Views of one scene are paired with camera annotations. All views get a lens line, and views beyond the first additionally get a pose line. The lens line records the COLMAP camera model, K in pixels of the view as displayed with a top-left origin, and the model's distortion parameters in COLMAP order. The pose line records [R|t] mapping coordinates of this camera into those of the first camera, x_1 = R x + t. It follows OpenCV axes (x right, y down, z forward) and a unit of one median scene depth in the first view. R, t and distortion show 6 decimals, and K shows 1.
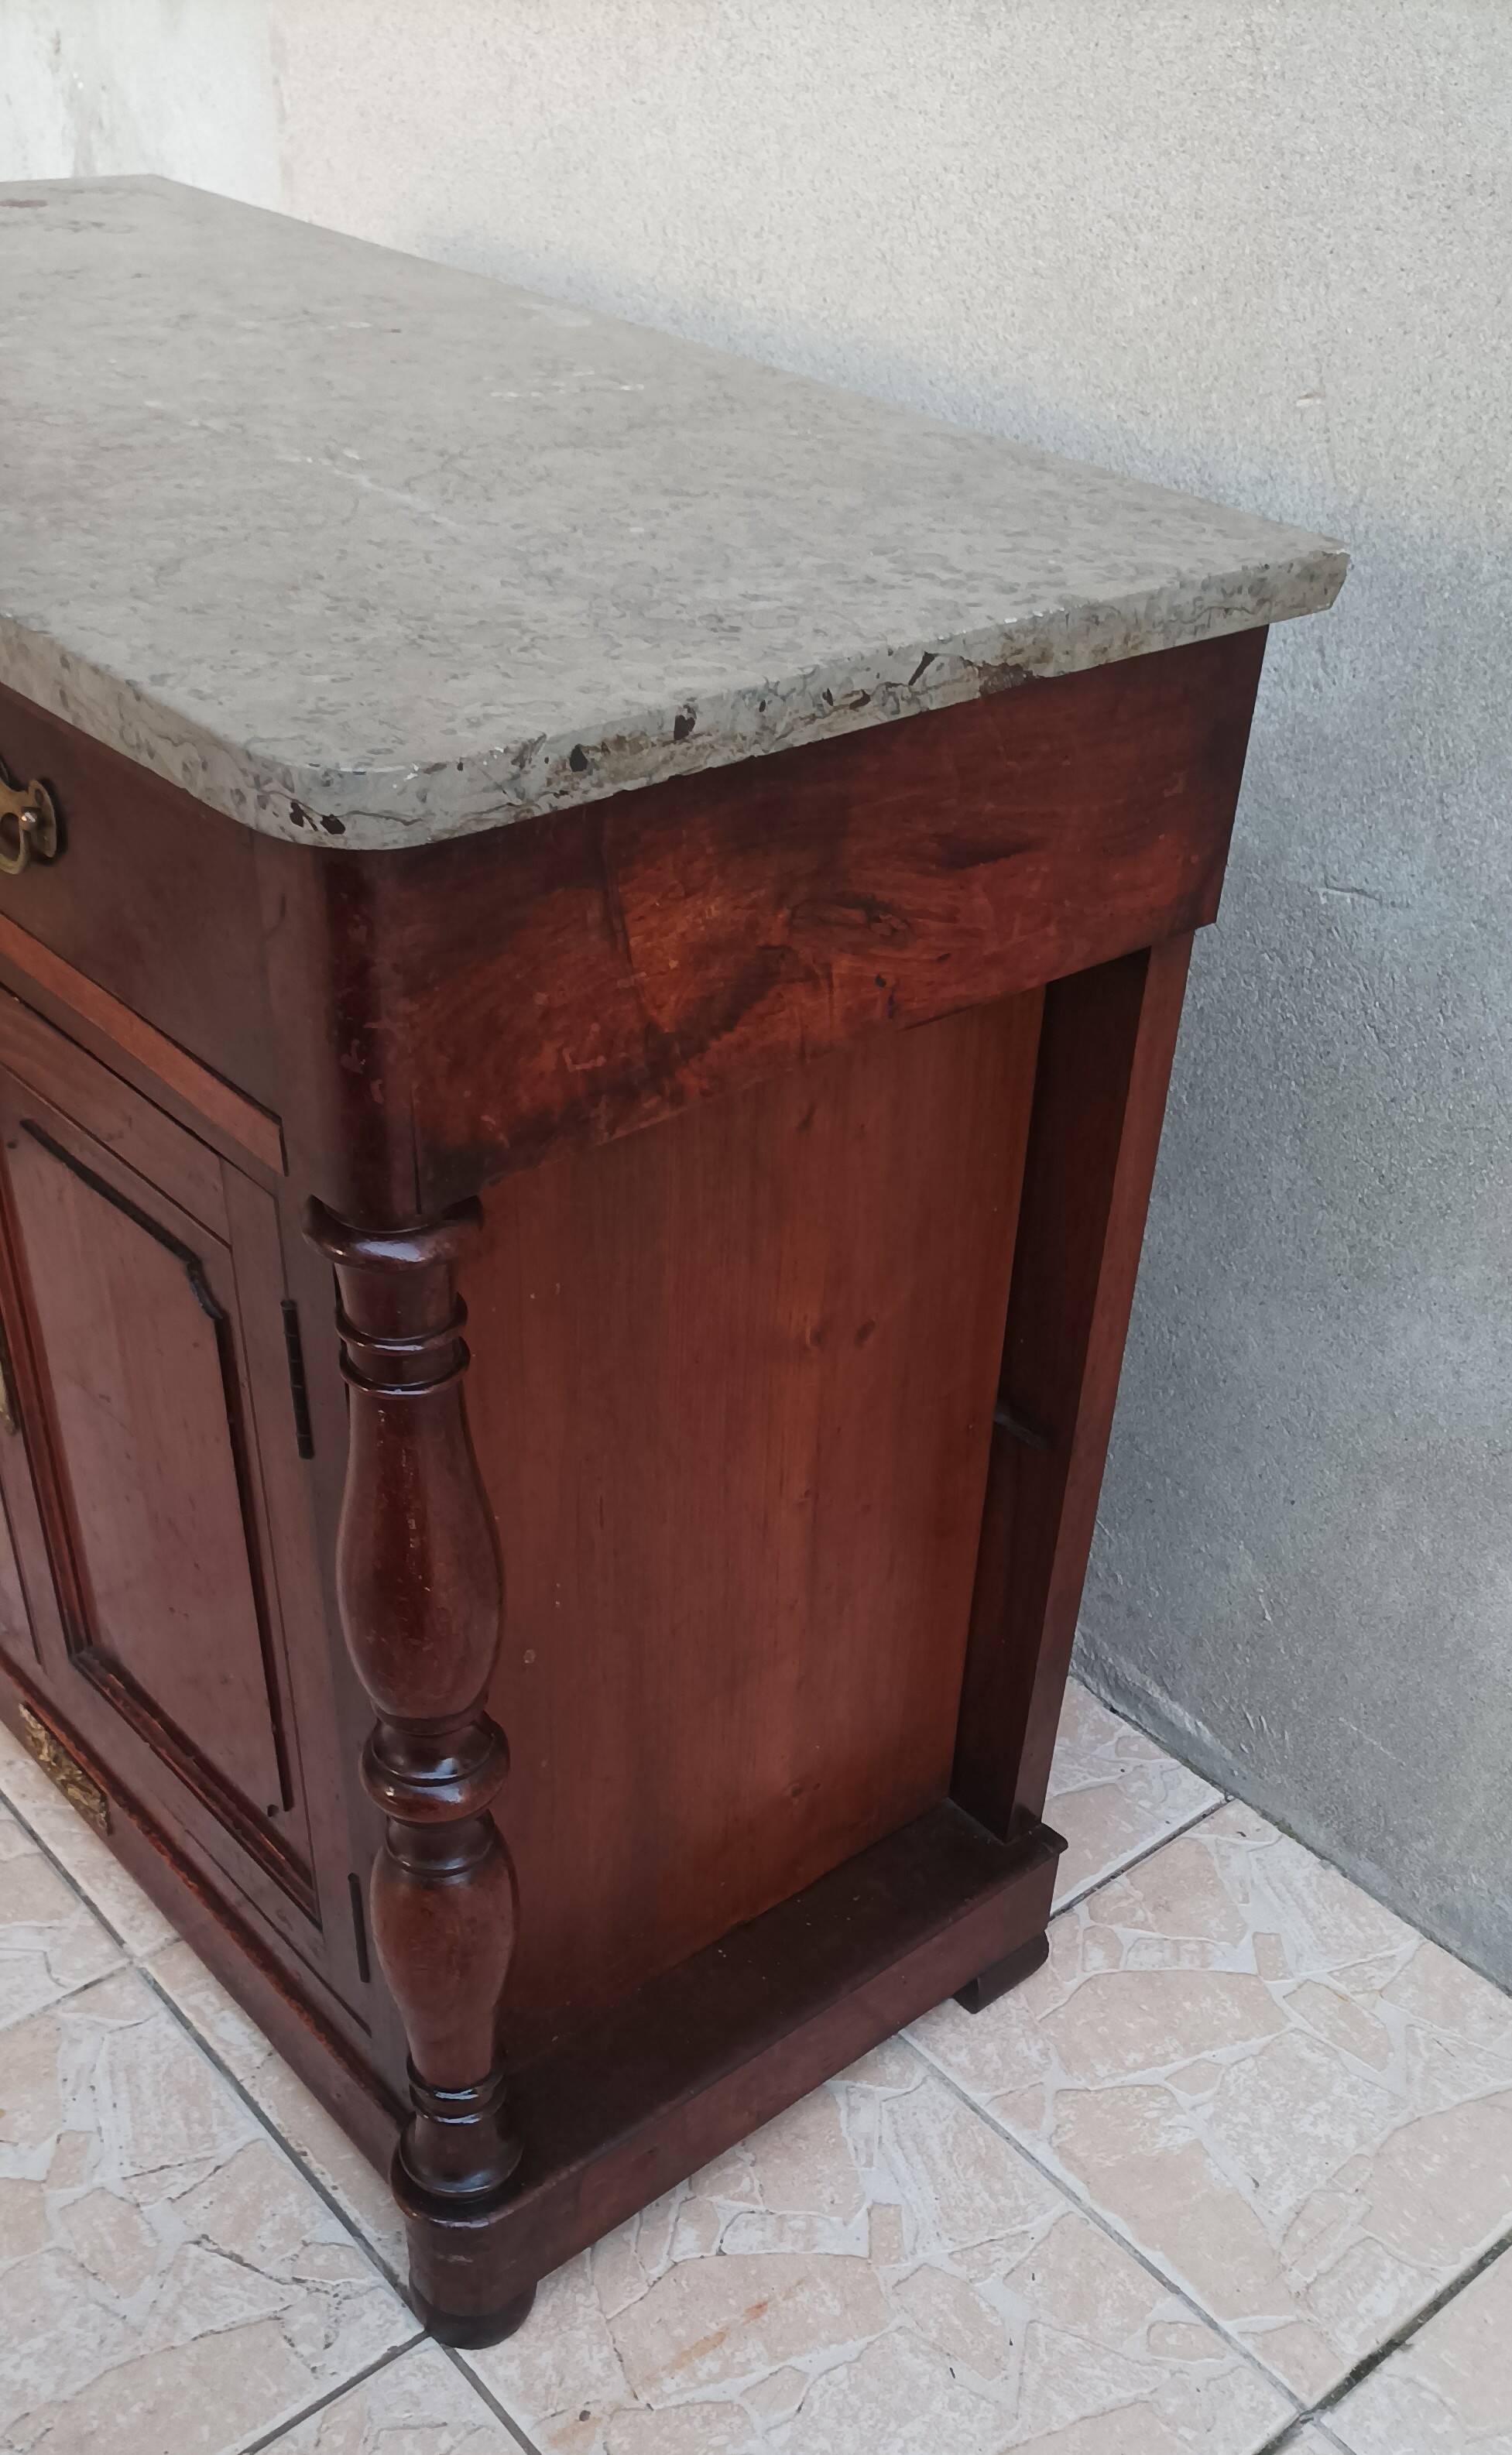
lens RADIAL K [[2308.1, 0, 761.9], [0, 2308.1, 1546.7], [0, 0, 1]] dist [0.013945, 0.000000]
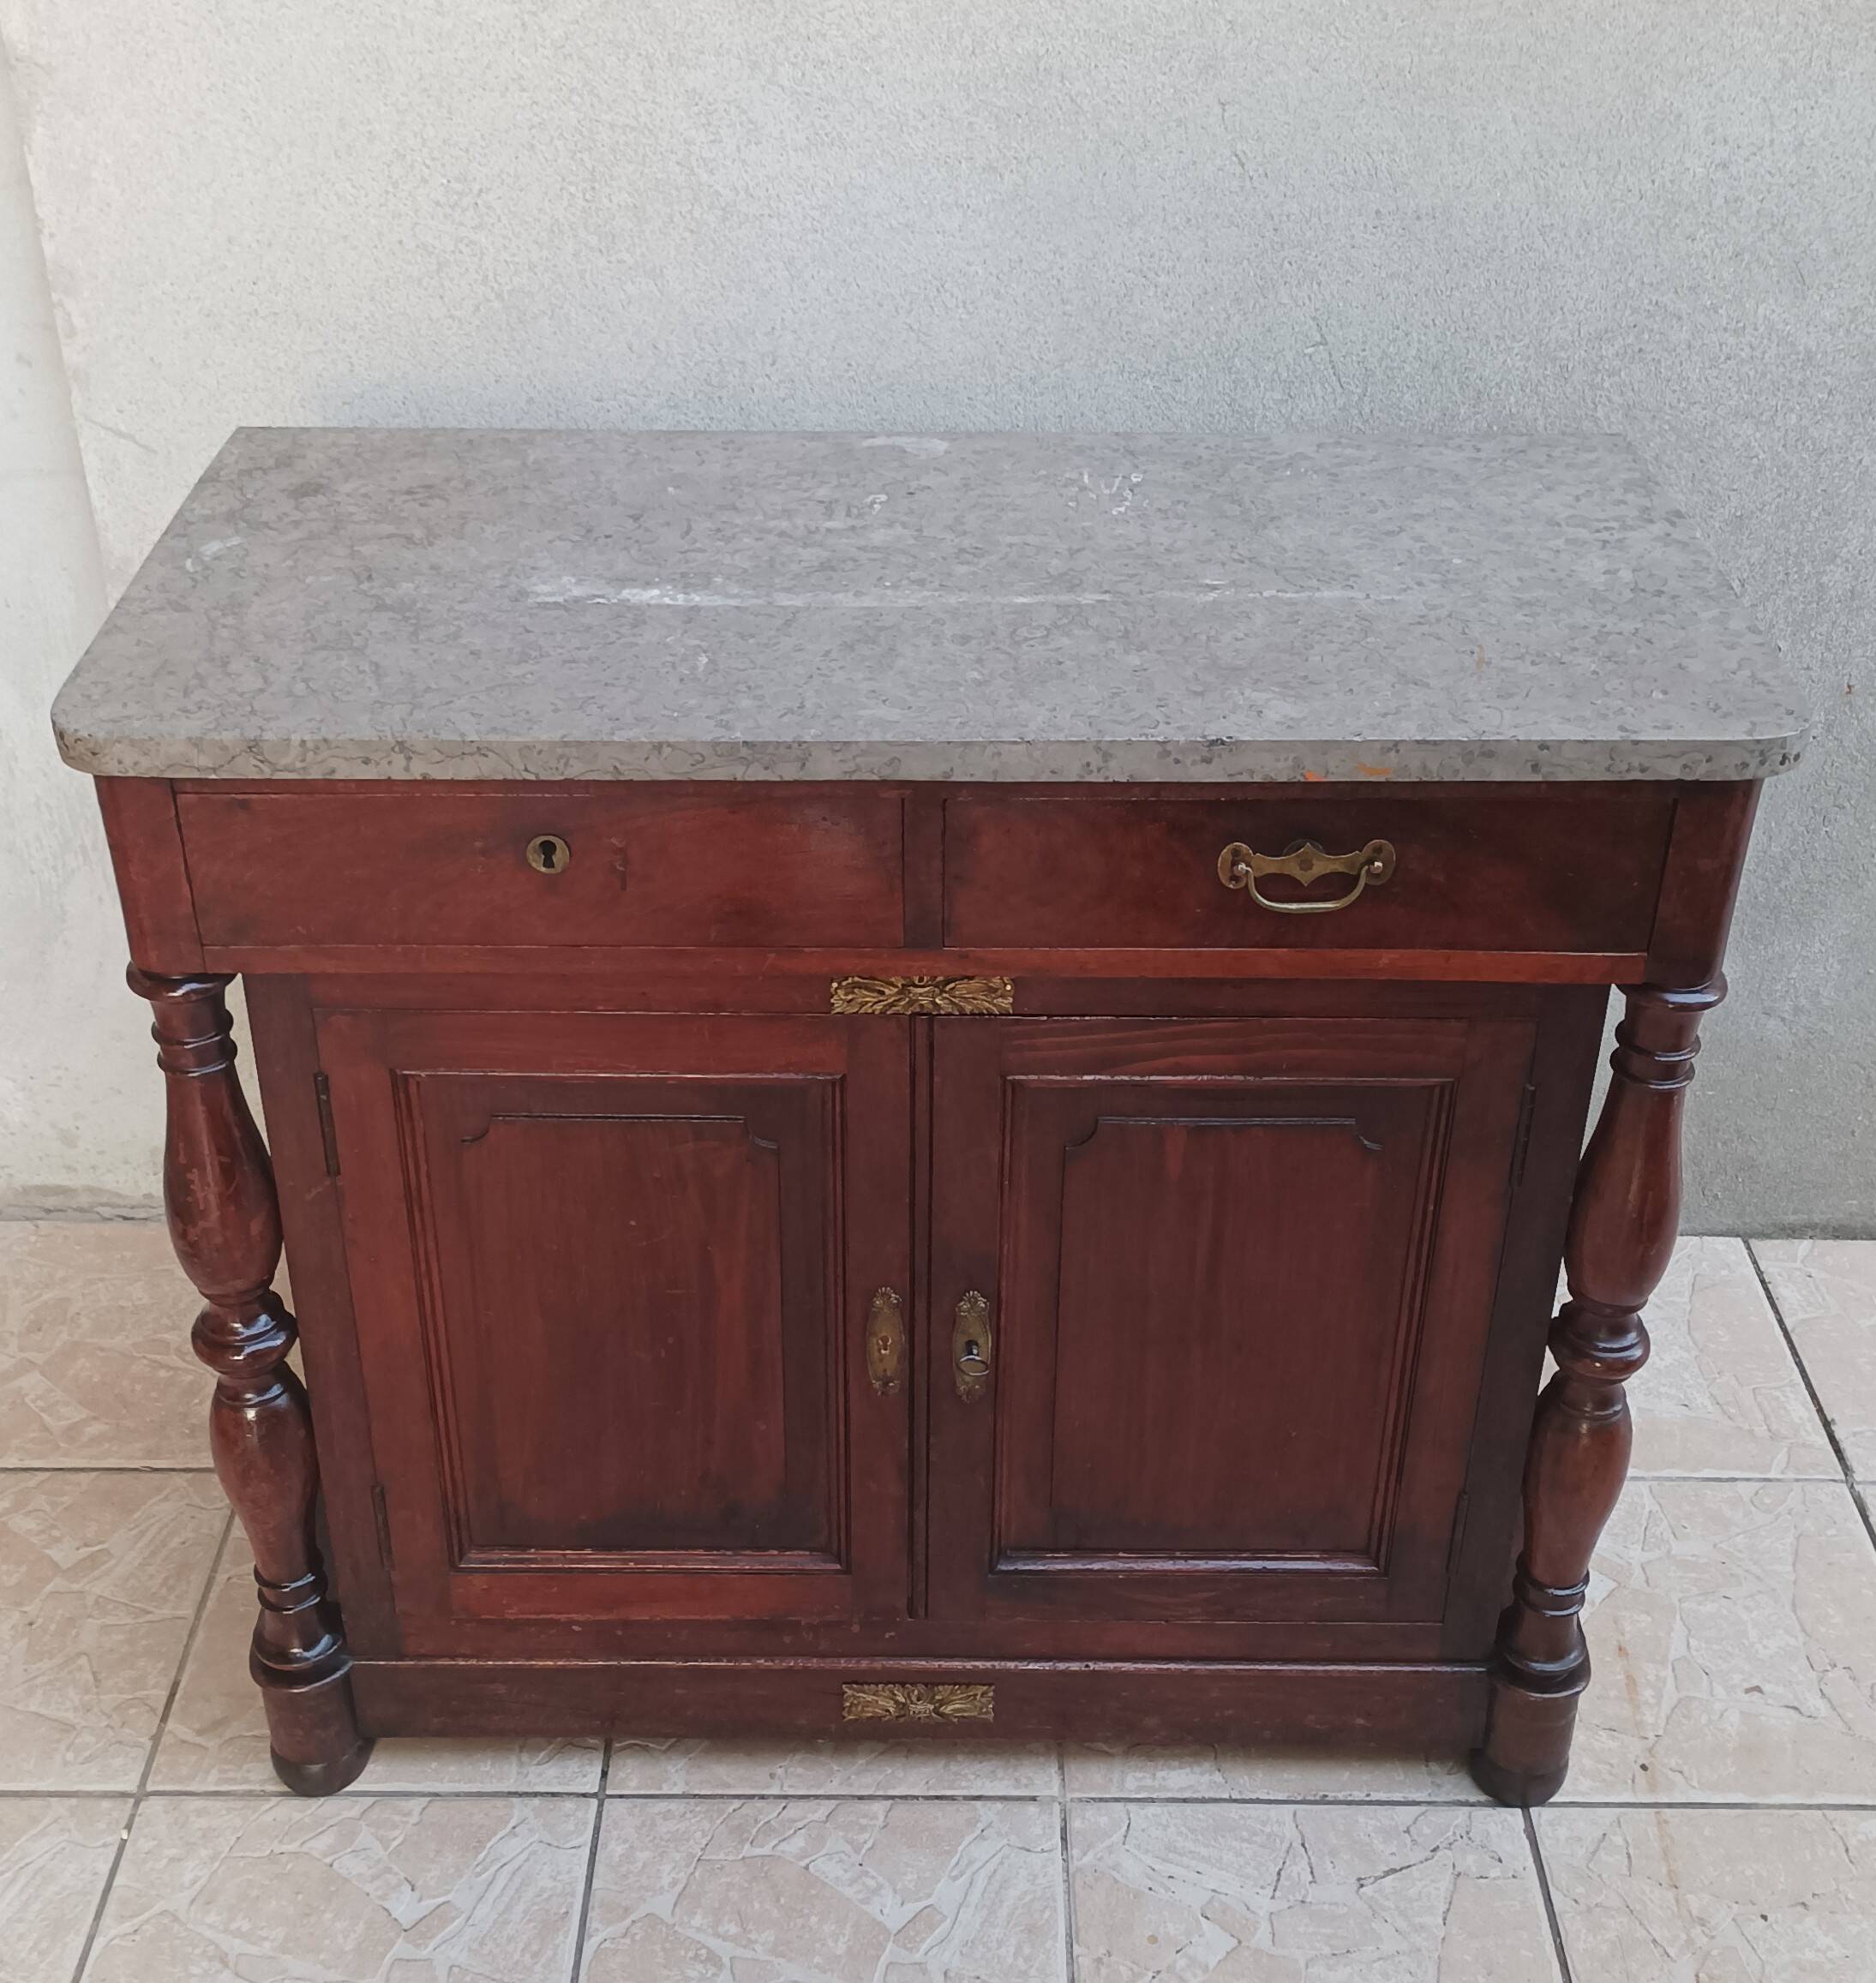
lens RADIAL K [[2554.4, 0, 910.9], [0, 2554.4, 960.3], [0, 0, 1]] dist [0.027974, 0.000000]
pose [[0.651486, -0.426014, 0.627756, -1.104834], [0.489425, 0.868248, 0.081293, -0.380441], [-0.579680, 0.254278, 0.774153, -0.062283]]
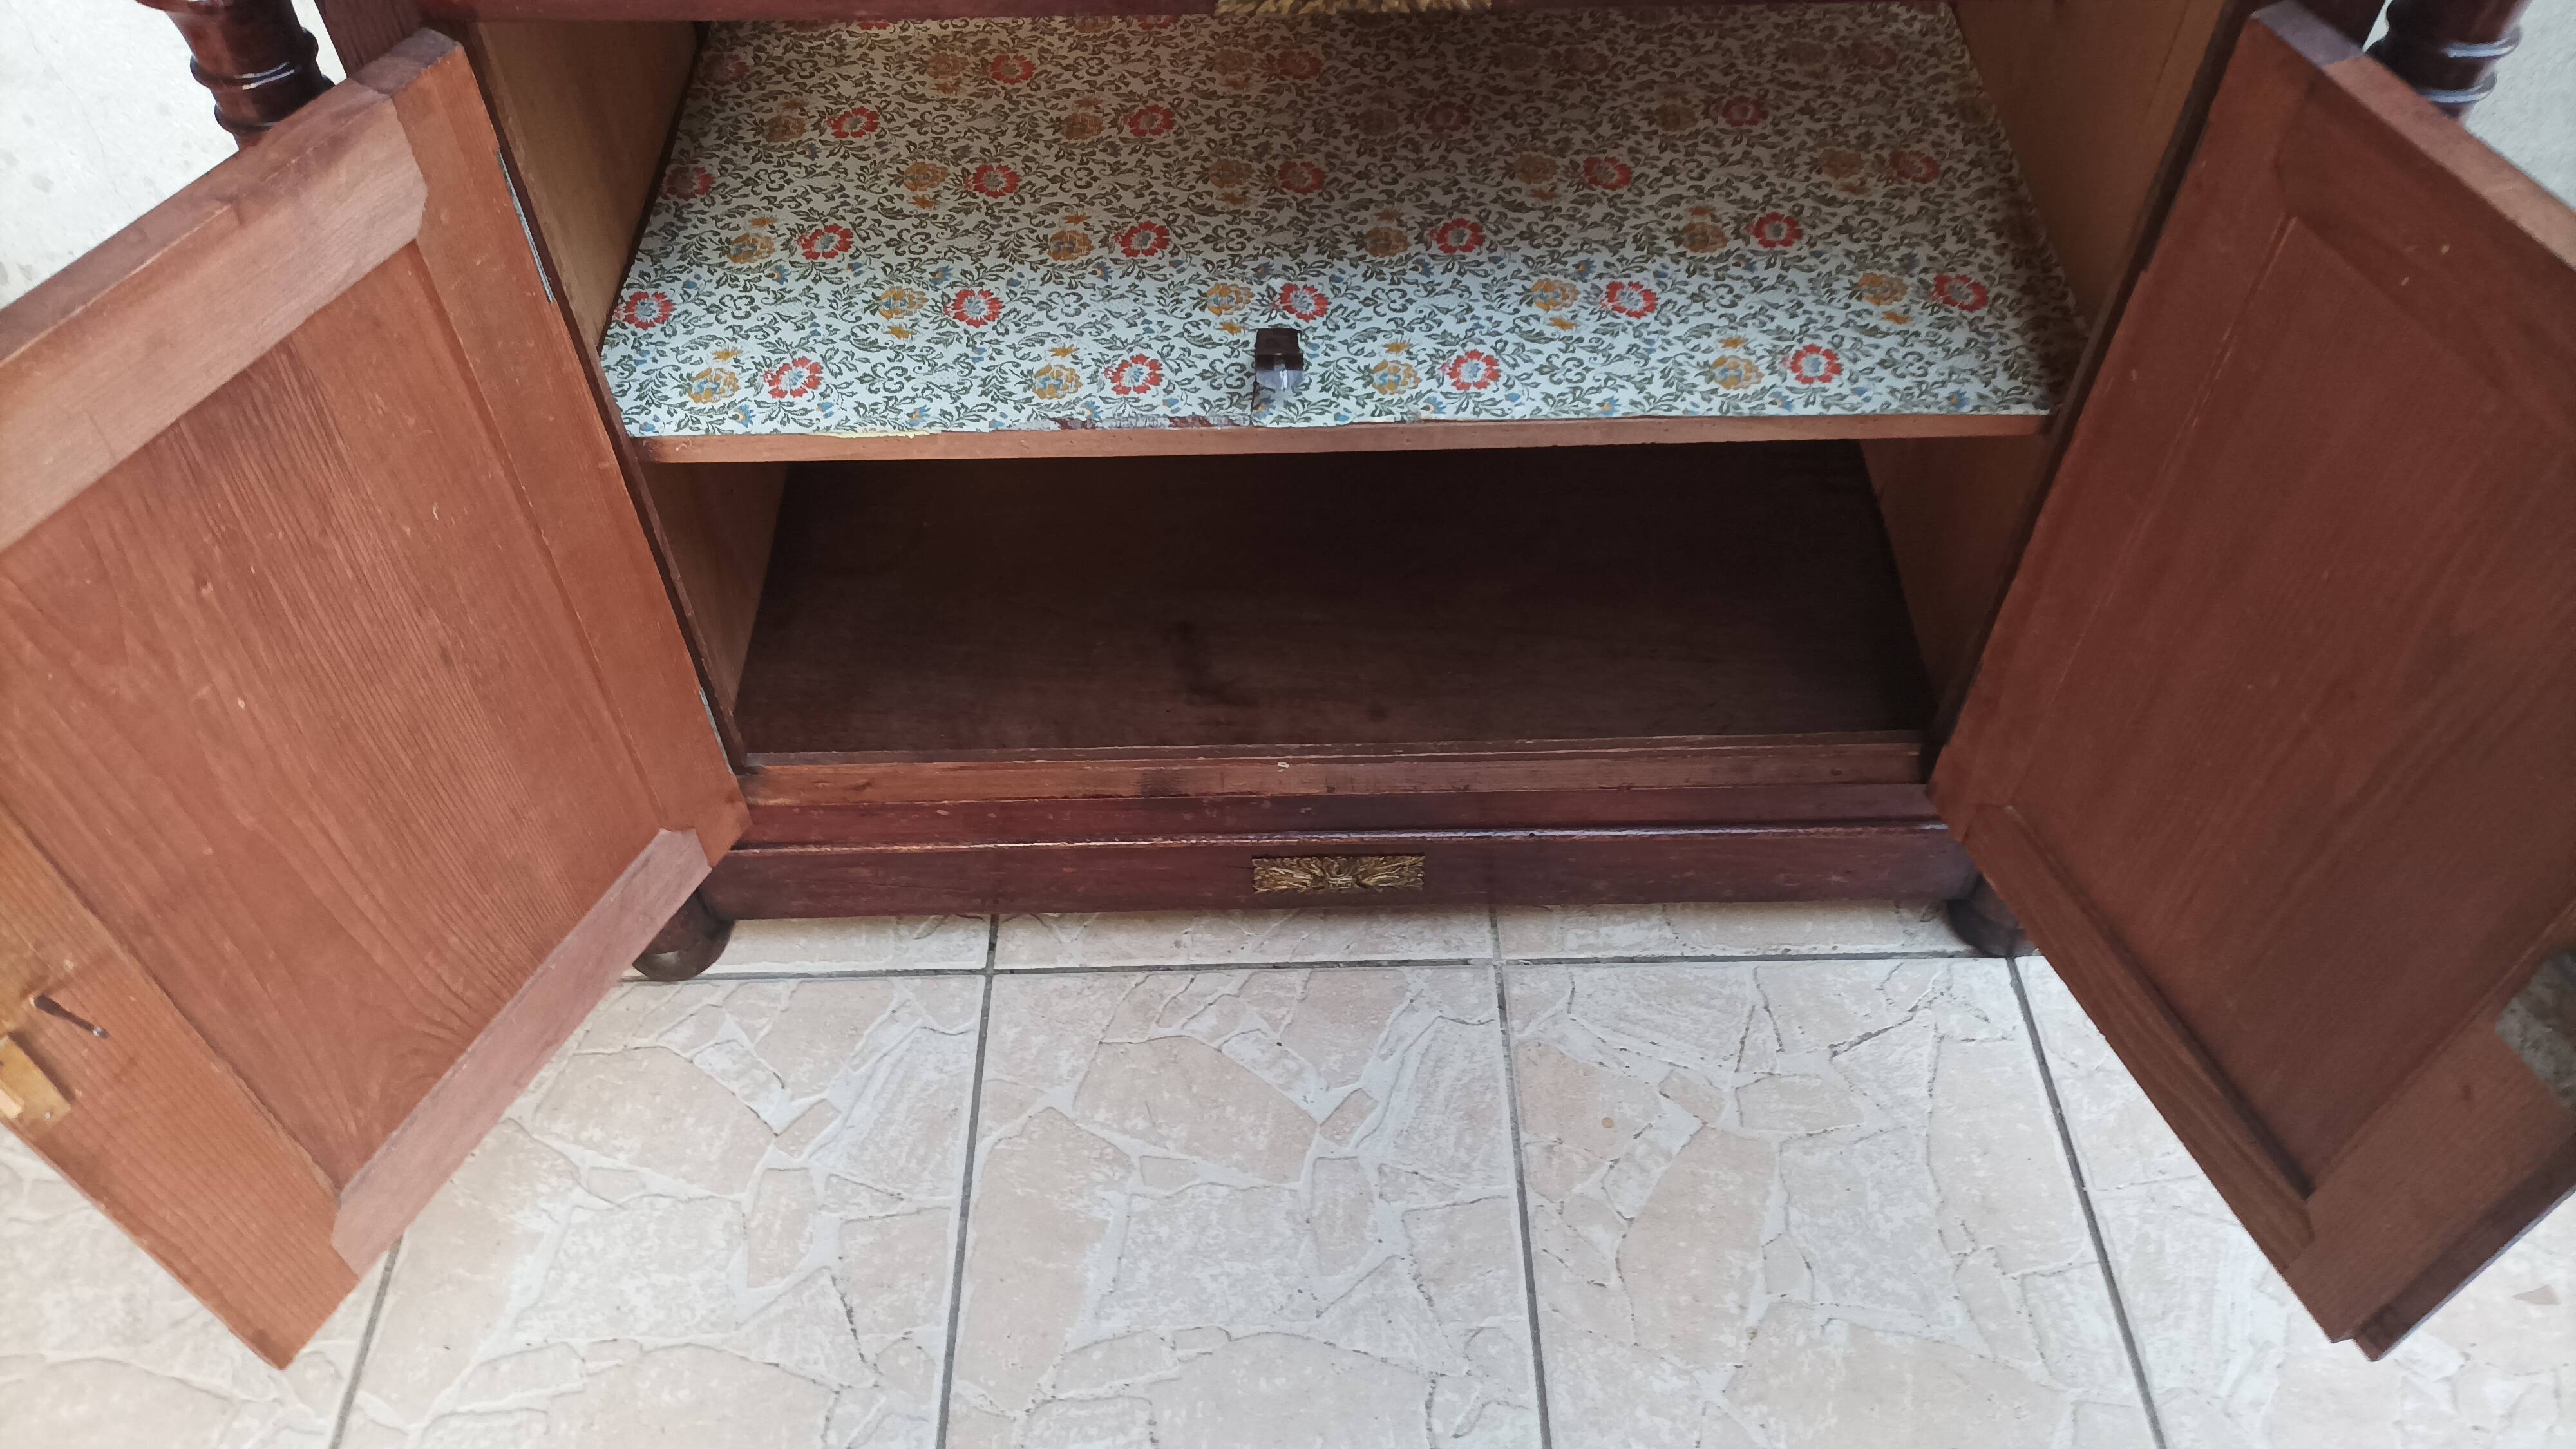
lens RADIAL K [[1921.7, 0, 1272.6], [0, 1921.7, 716.3], [0, 0, 1]] dist [0.030950, -0.031058]
pose [[0.633580, -0.617886, 0.465610, -0.785964], [0.509574, 0.786112, 0.349804, -0.309532], [-0.582160, 0.015634, 0.812924, 0.408706]]
